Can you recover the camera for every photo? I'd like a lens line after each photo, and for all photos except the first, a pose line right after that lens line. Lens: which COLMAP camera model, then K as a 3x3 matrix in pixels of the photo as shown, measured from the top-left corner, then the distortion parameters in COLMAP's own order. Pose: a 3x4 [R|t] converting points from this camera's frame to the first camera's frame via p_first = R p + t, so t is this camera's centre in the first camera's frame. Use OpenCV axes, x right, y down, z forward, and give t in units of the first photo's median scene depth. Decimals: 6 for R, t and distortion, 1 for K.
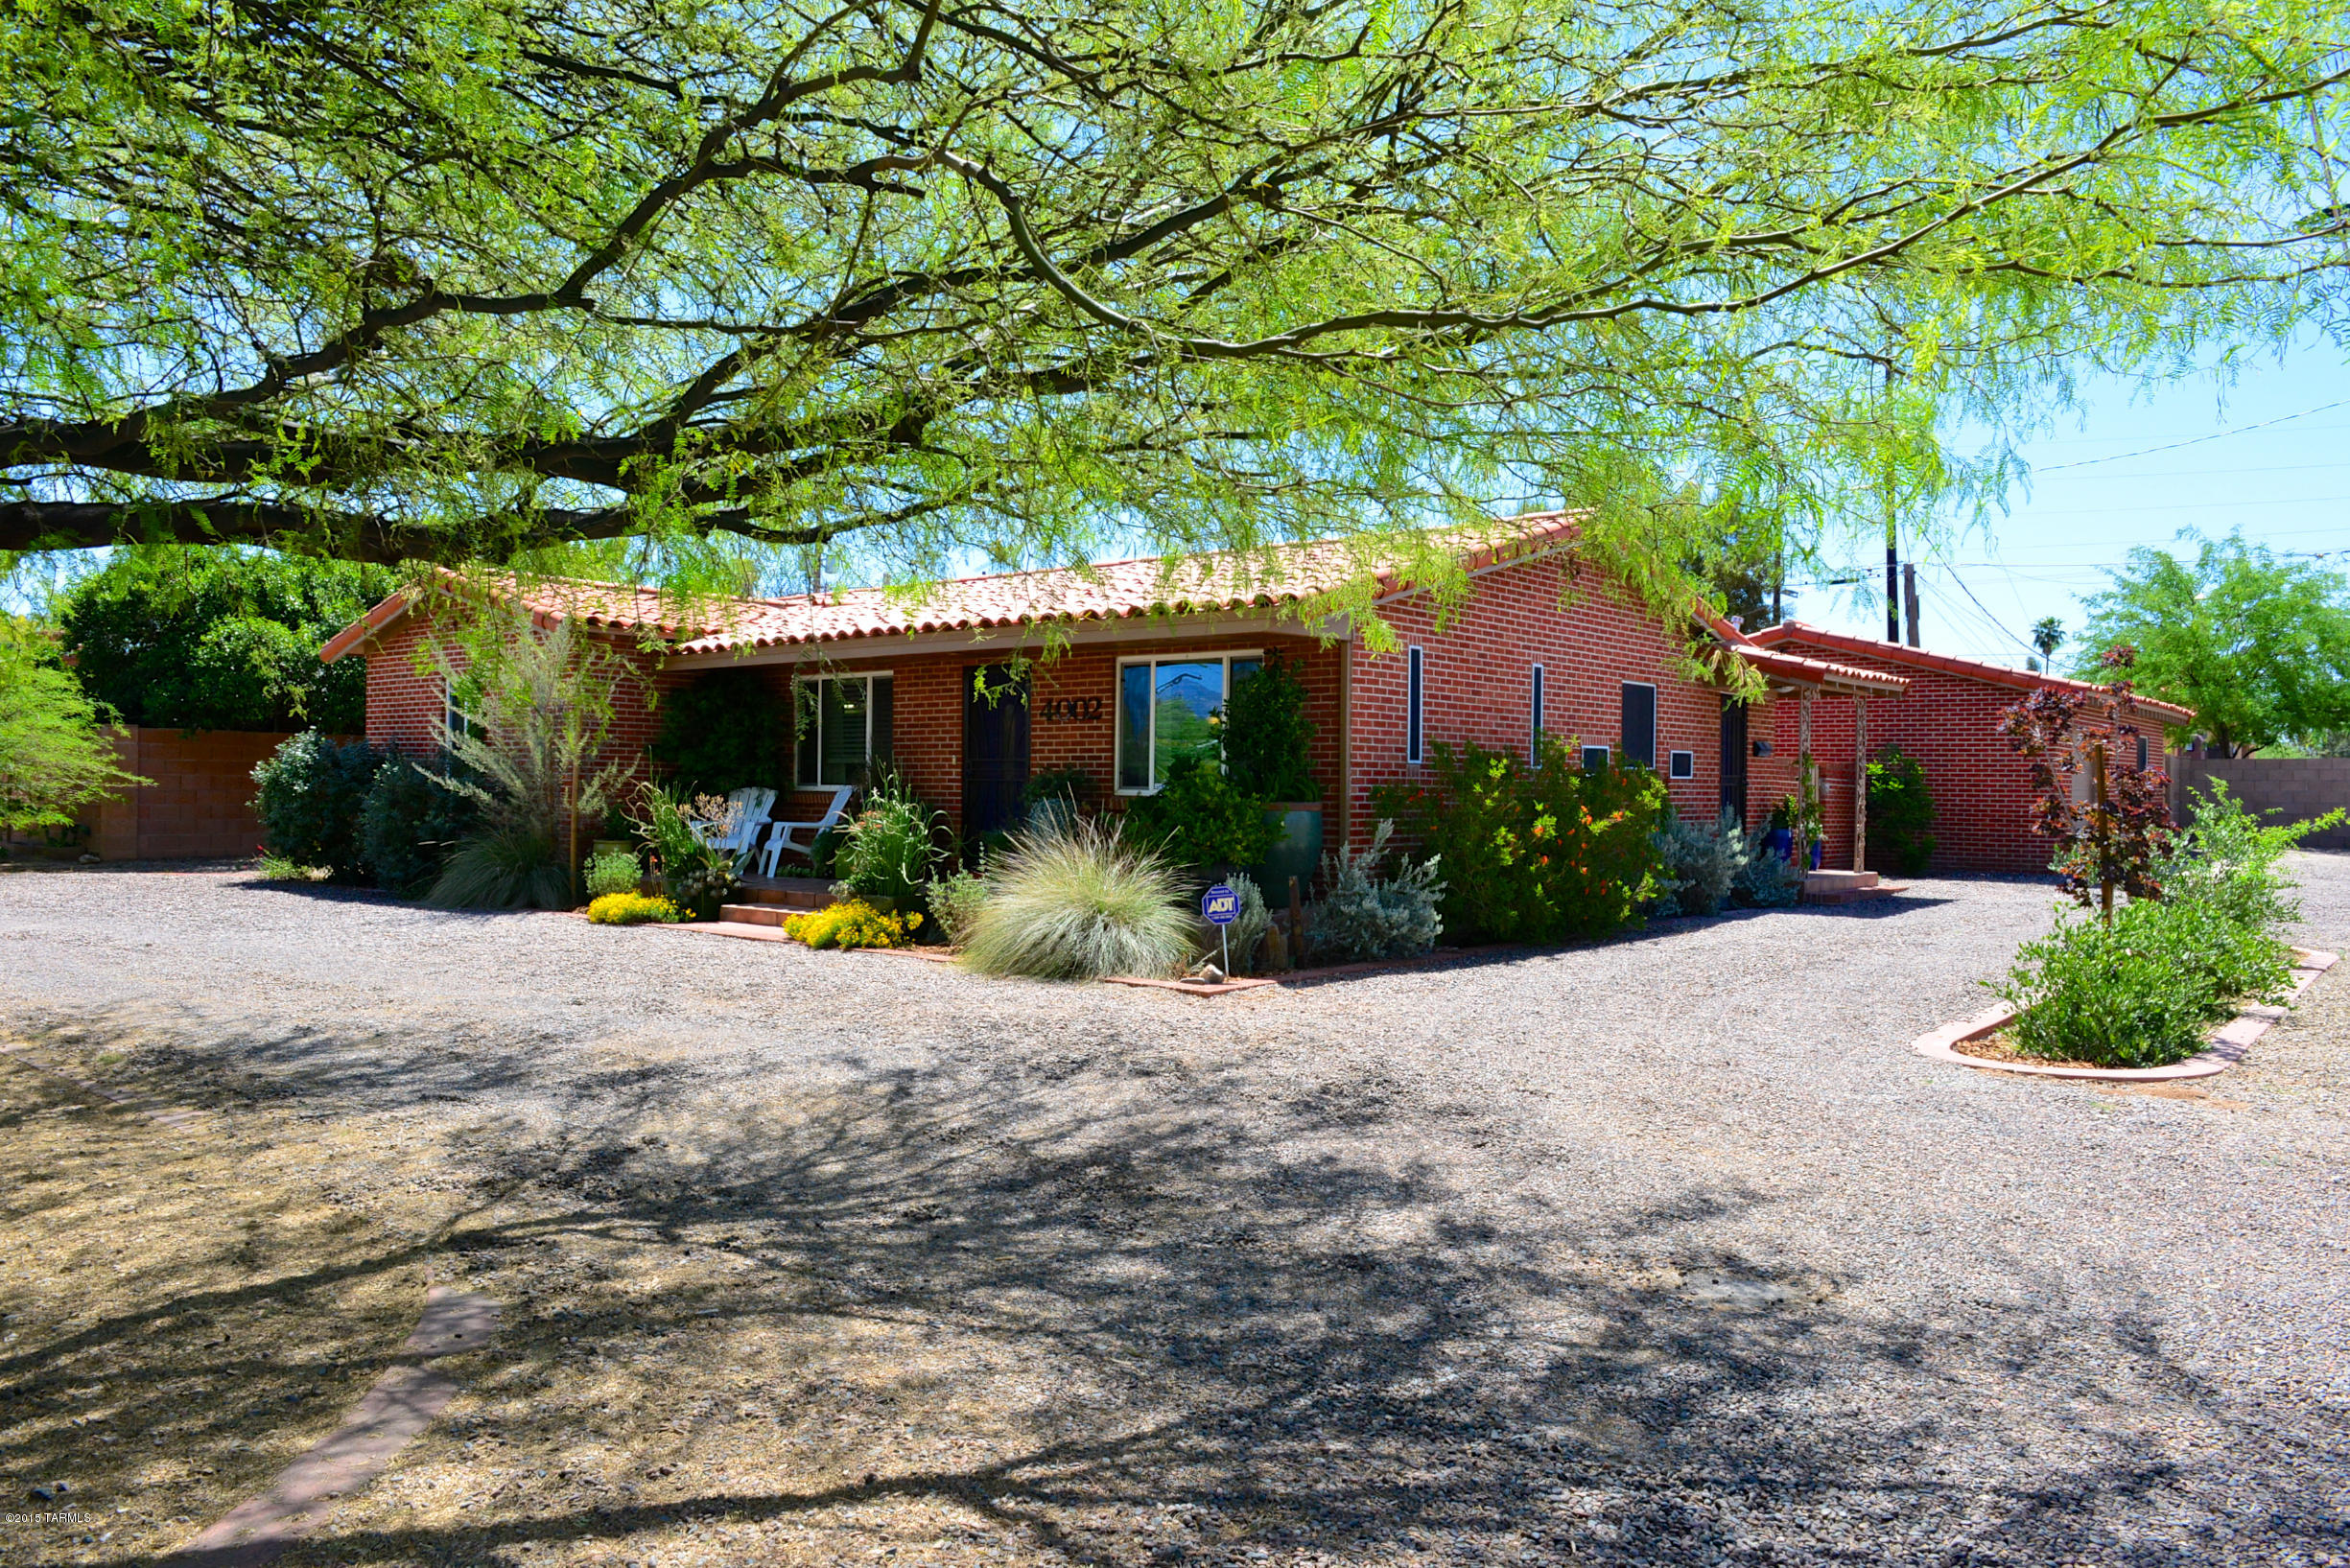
lens RADIAL K [[1631.2, 0, 1175.0], [0, 1631.2, 784.0], [0, 0, 1]] dist [-0.004860, -0.000581]
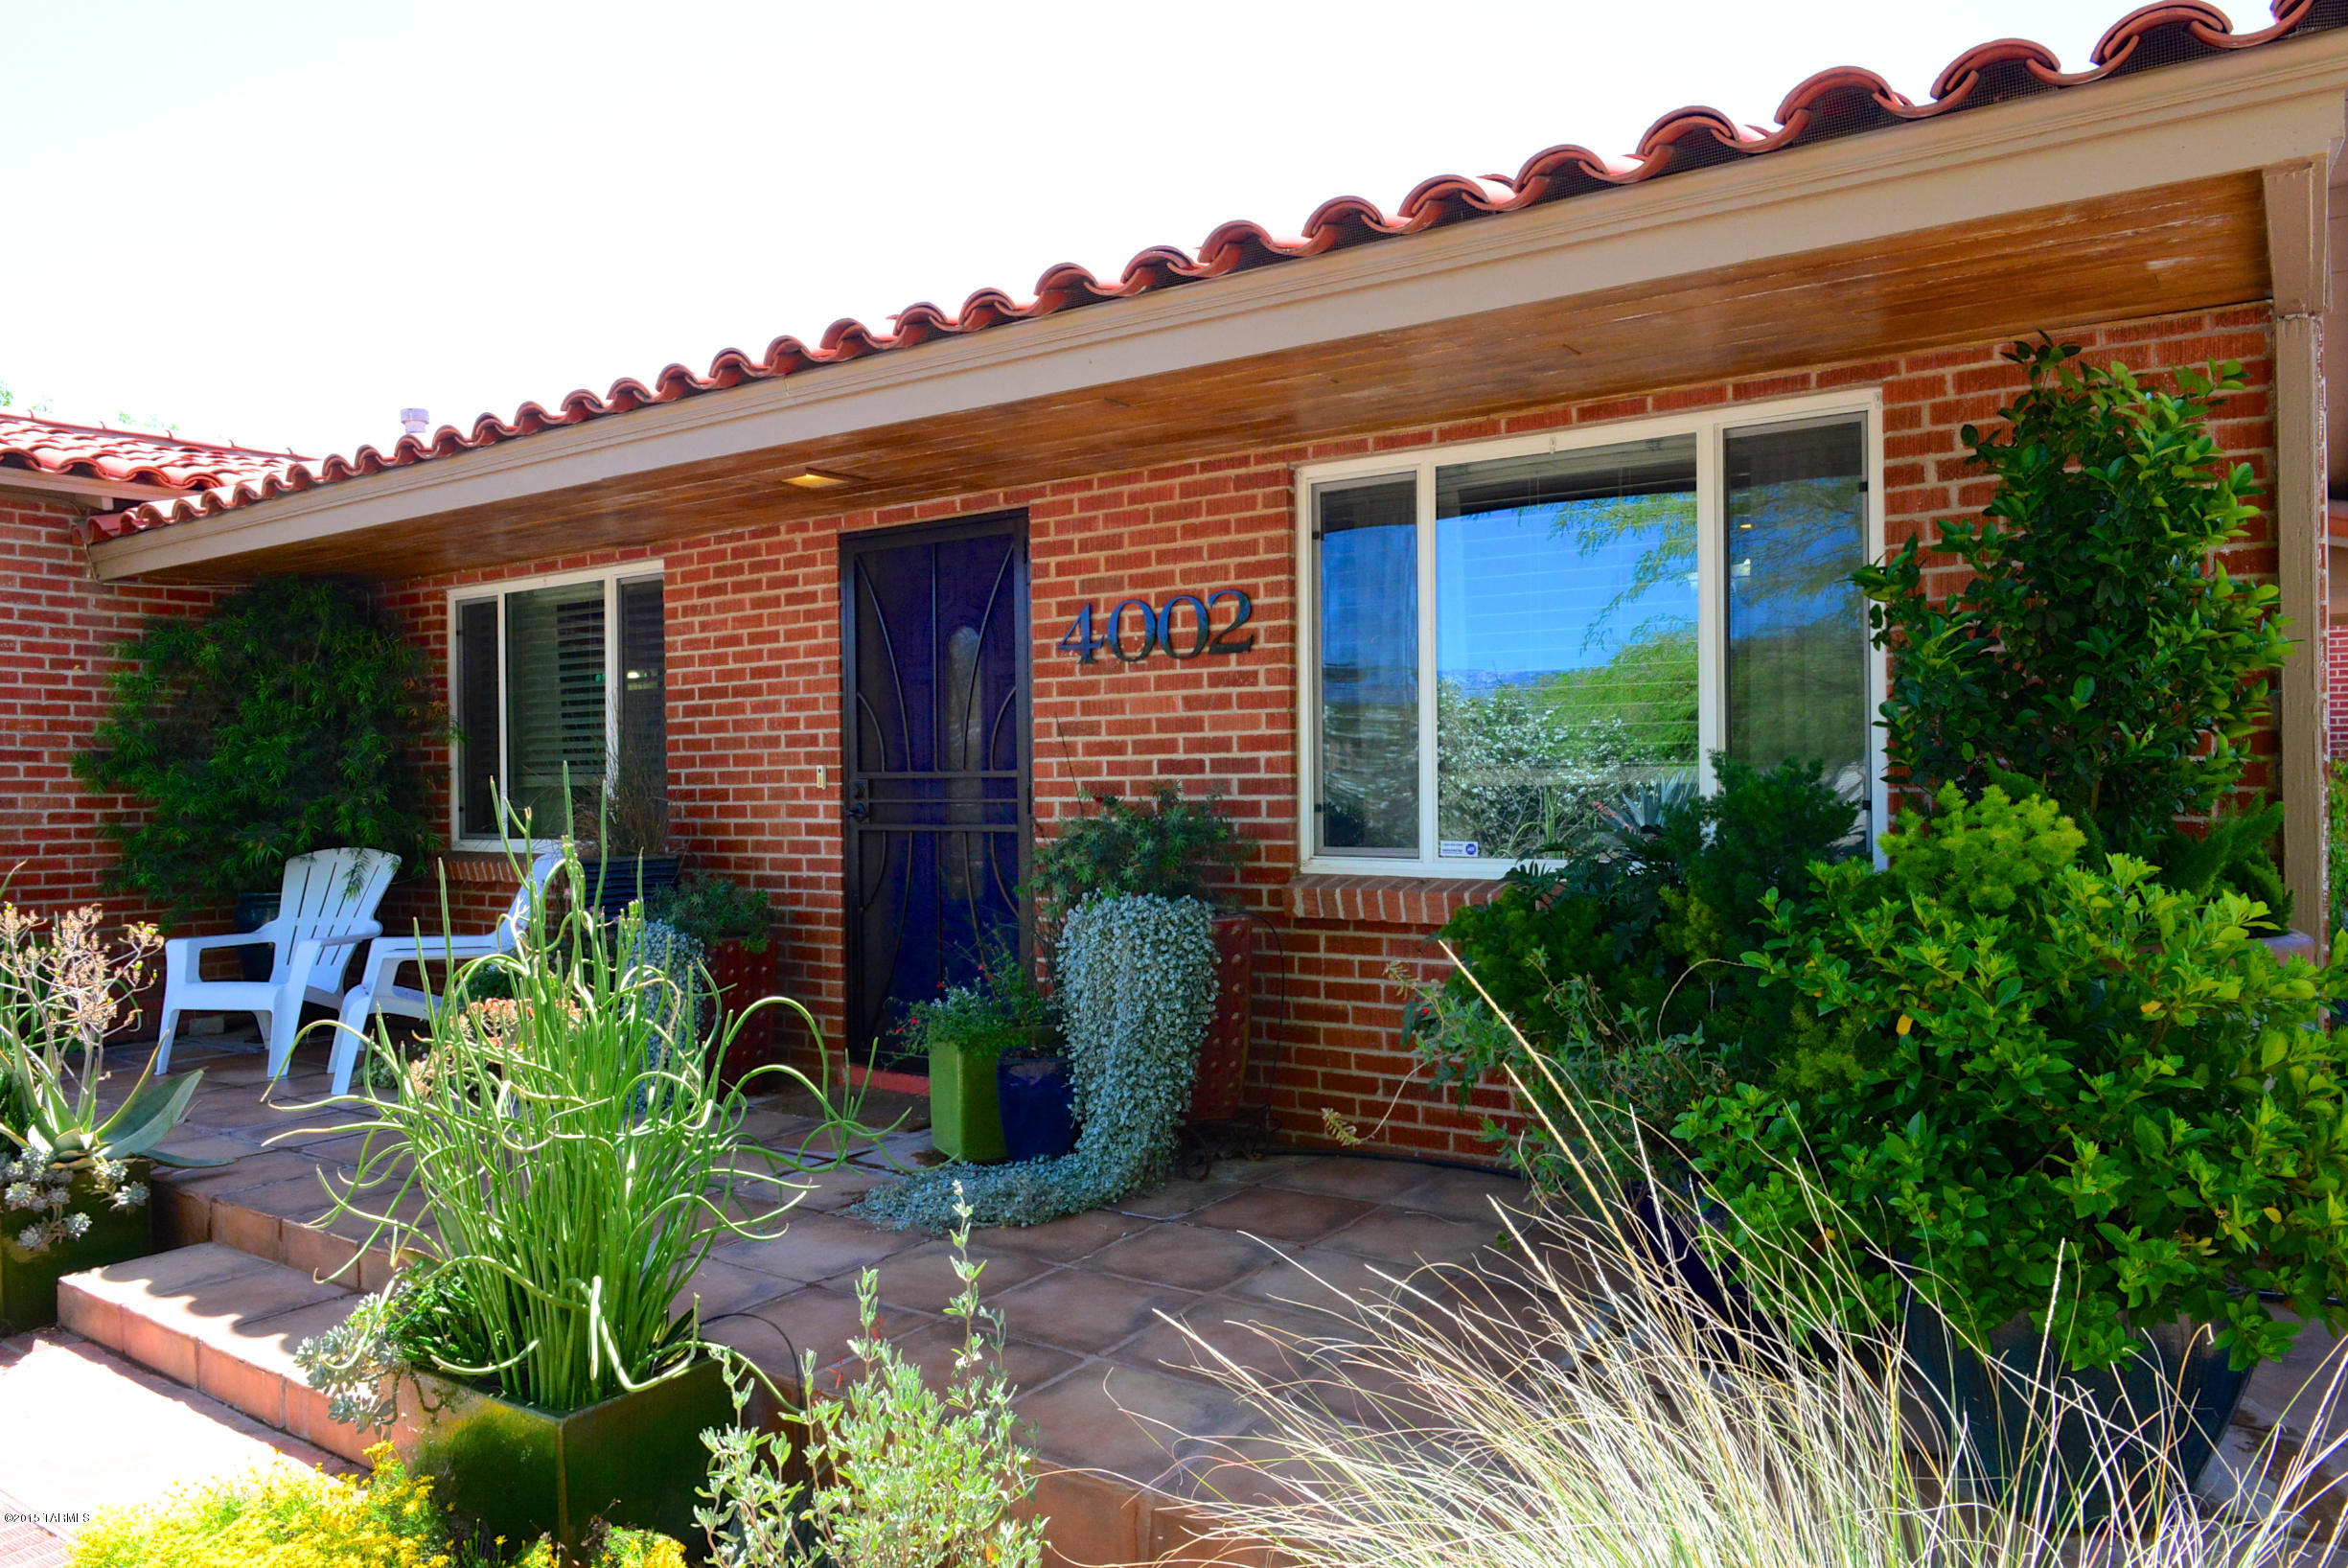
lens RADIAL K [[1630.0, 0, 1174.0], [0, 1630.0, 784.0], [0, 0, 1]] dist [-0.004860, -0.000581]
pose [[0.995827, -0.023015, 0.088308, -0.090588], [0.022692, 0.999732, 0.004661, -0.013714], [-0.088391, -0.002638, 0.996082, 0.642883]]
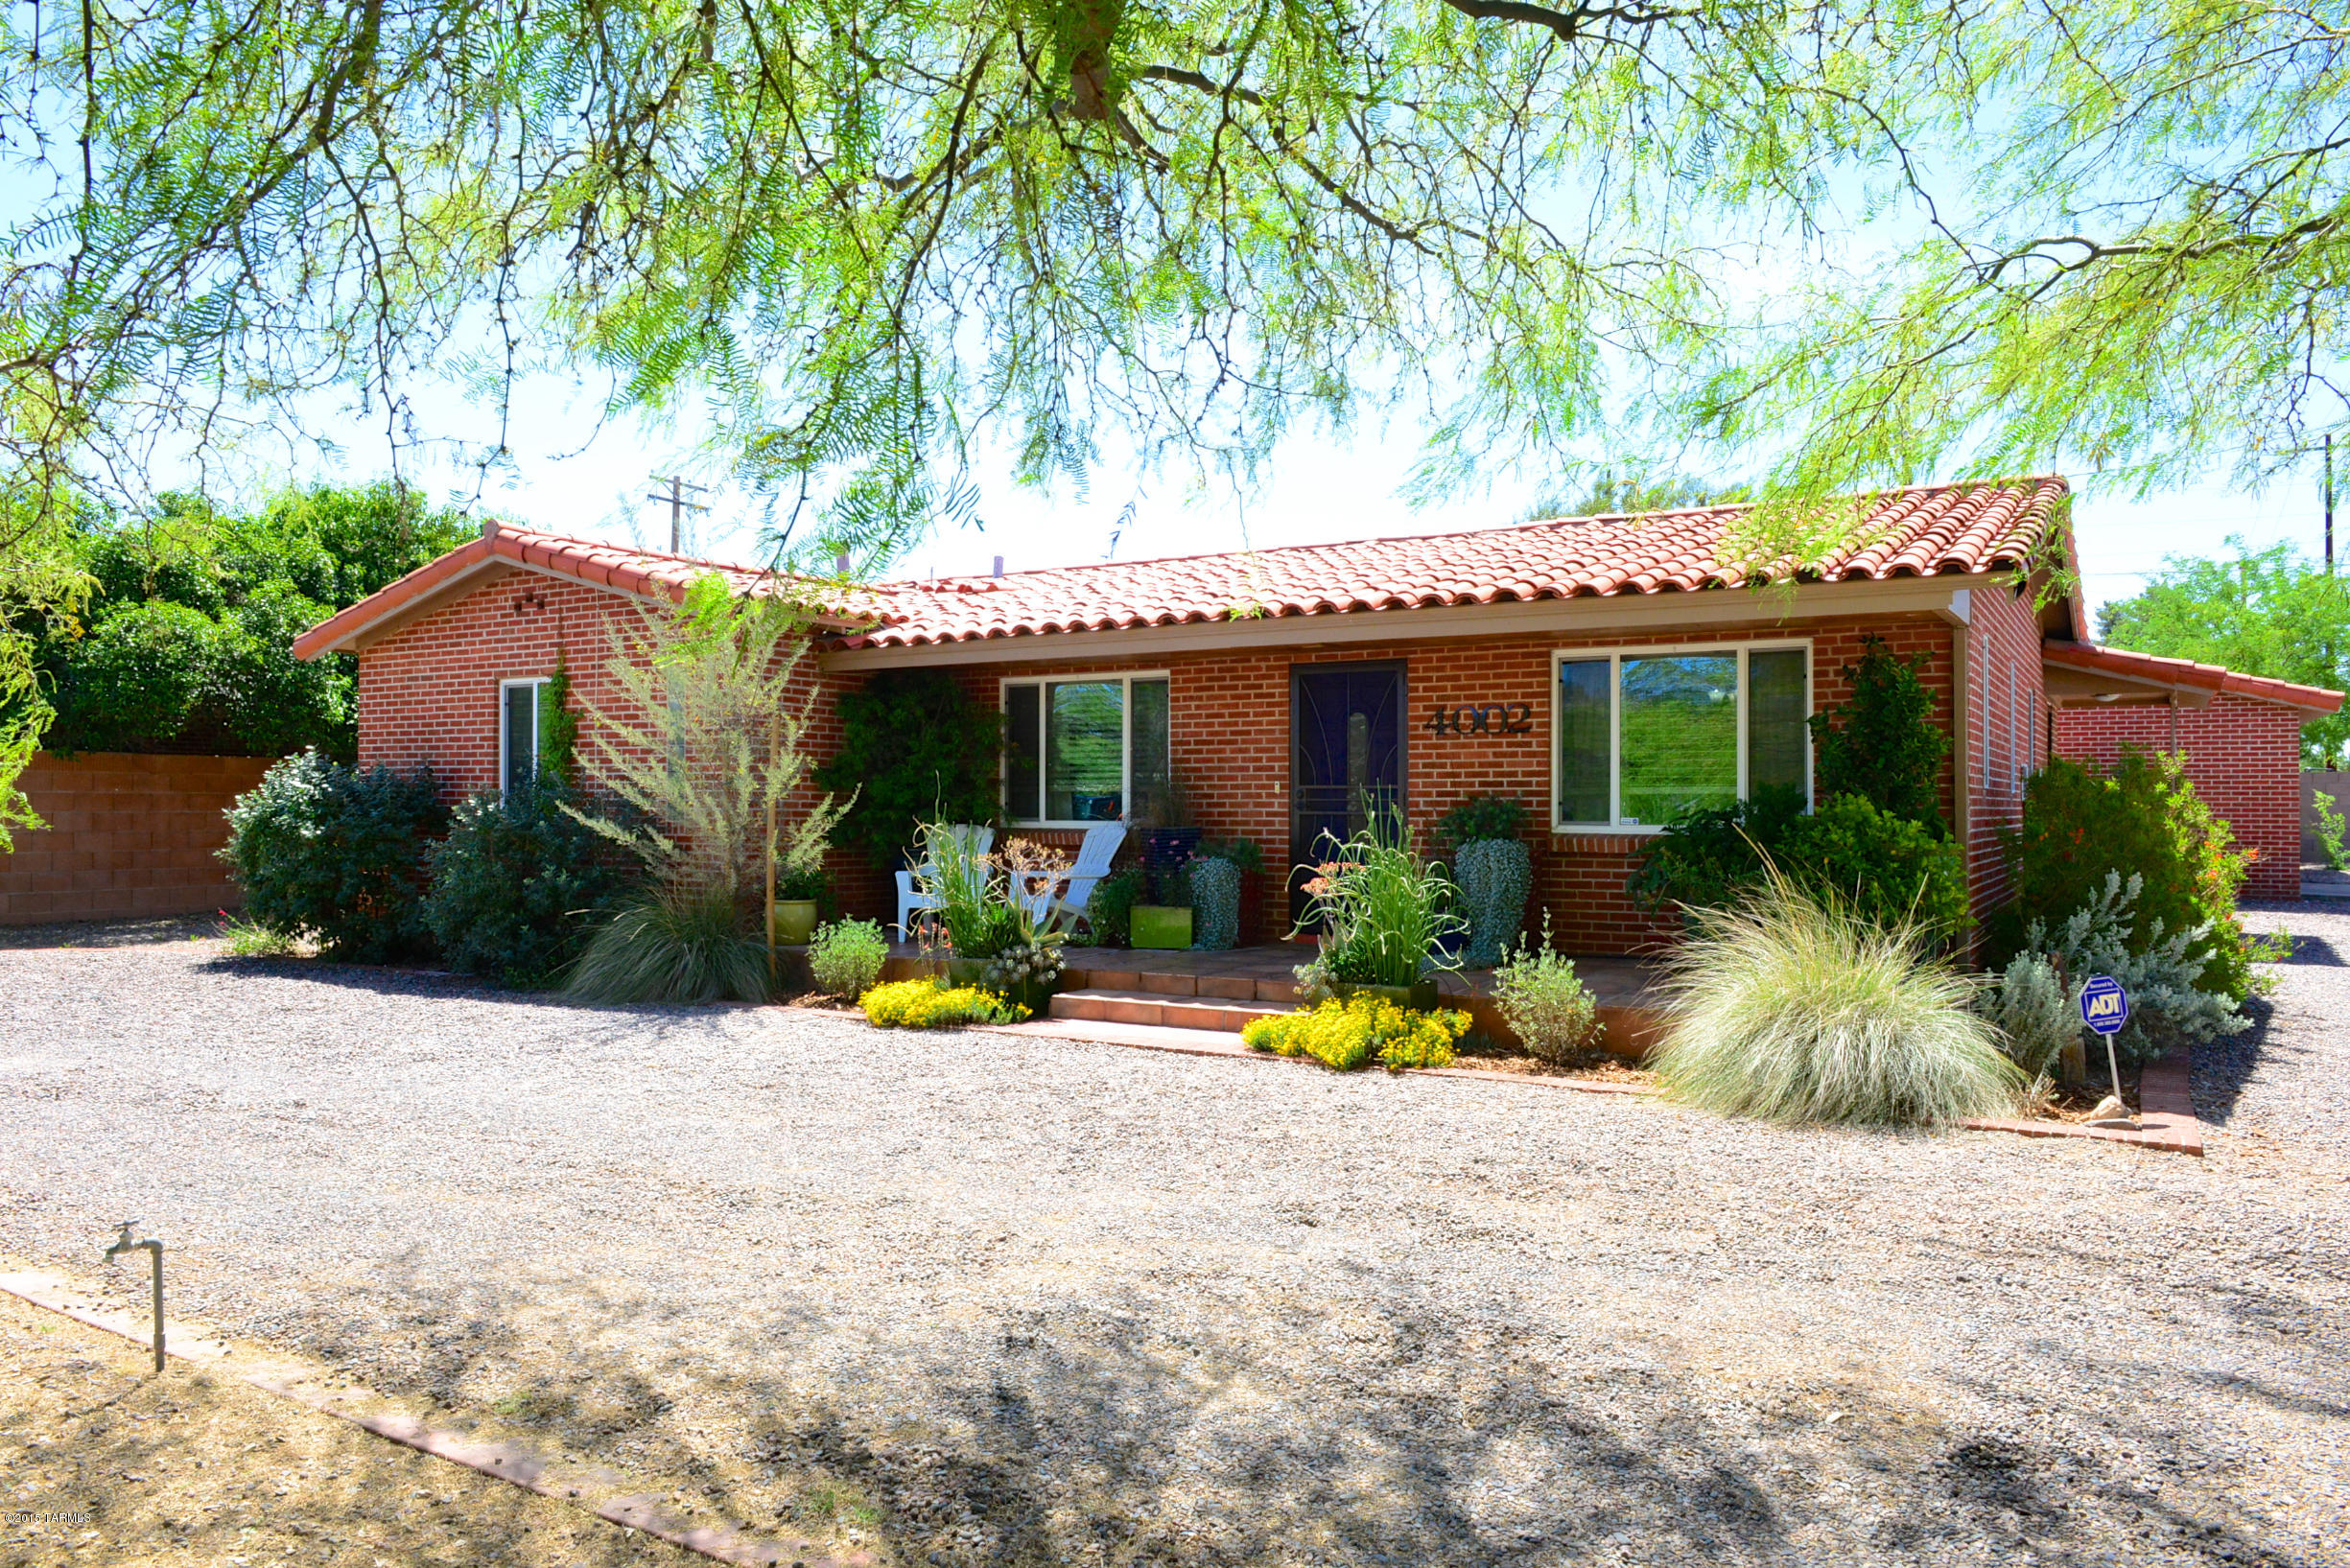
lens RADIAL K [[1631.2, 0, 1175.0], [0, 1631.2, 784.0], [0, 0, 1]] dist [-0.004860, -0.000581]
pose [[0.988214, -0.007993, 0.152871, -0.315267], [0.009447, 0.999917, -0.008787, -0.010604], [-0.152788, 0.010127, 0.988207, 0.271392]]
